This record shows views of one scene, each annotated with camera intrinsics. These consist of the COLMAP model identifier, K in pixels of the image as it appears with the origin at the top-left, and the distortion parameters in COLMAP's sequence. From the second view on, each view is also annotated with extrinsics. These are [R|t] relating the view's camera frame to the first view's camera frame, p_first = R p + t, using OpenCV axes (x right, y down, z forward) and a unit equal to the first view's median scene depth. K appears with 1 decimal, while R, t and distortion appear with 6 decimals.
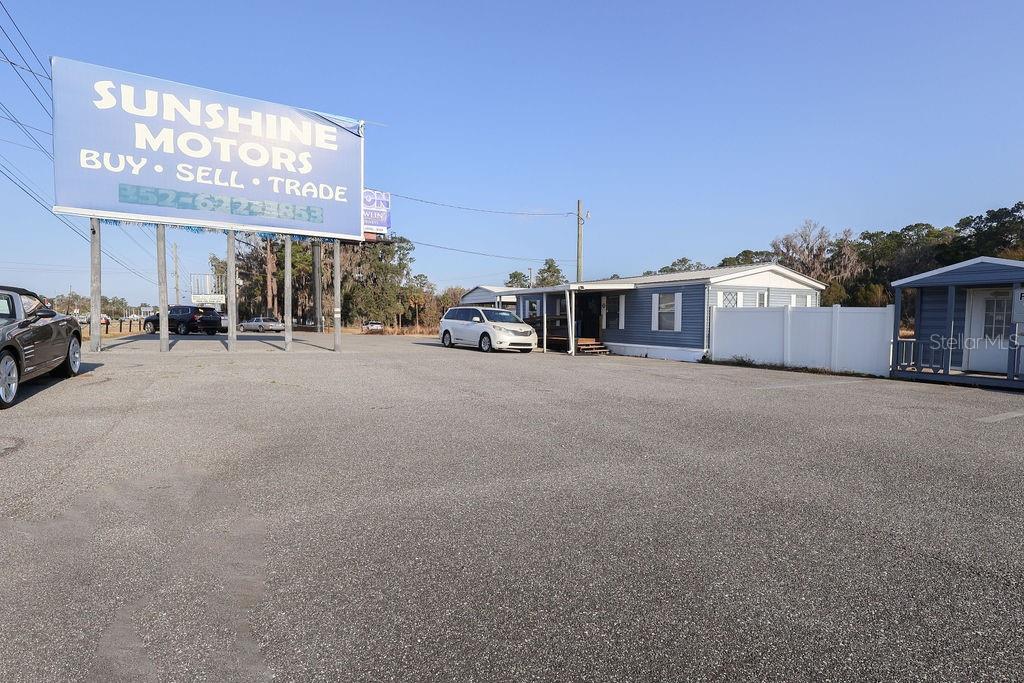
lens RADIAL K [[498.0, 0, 512.0], [0, 498.0, 341.5], [0, 0, 1]] dist [-0.000734, 0.000235]
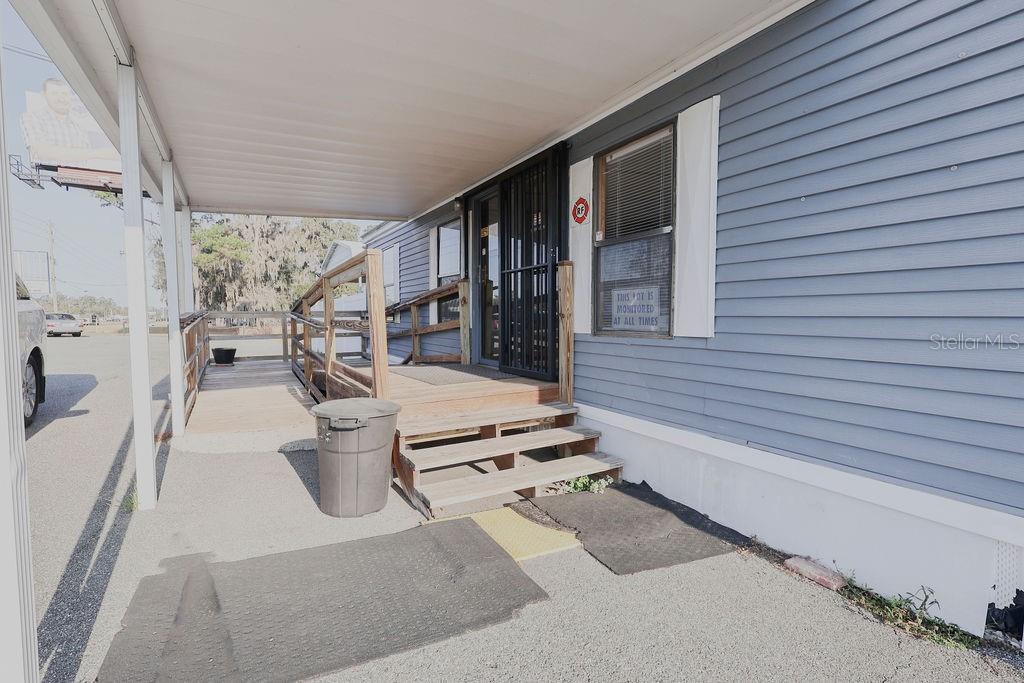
lens RADIAL K [[471.5, 0, 513.1], [0, 471.5, 344.0], [0, 0, 1]] dist [-0.002756, 0.001015]
pose [[0.999793, -0.001342, -0.020303, 0.163865], [0.001484, 0.999975, 0.006948, -0.023071], [0.020293, -0.006976, 0.999770, 0.828368]]
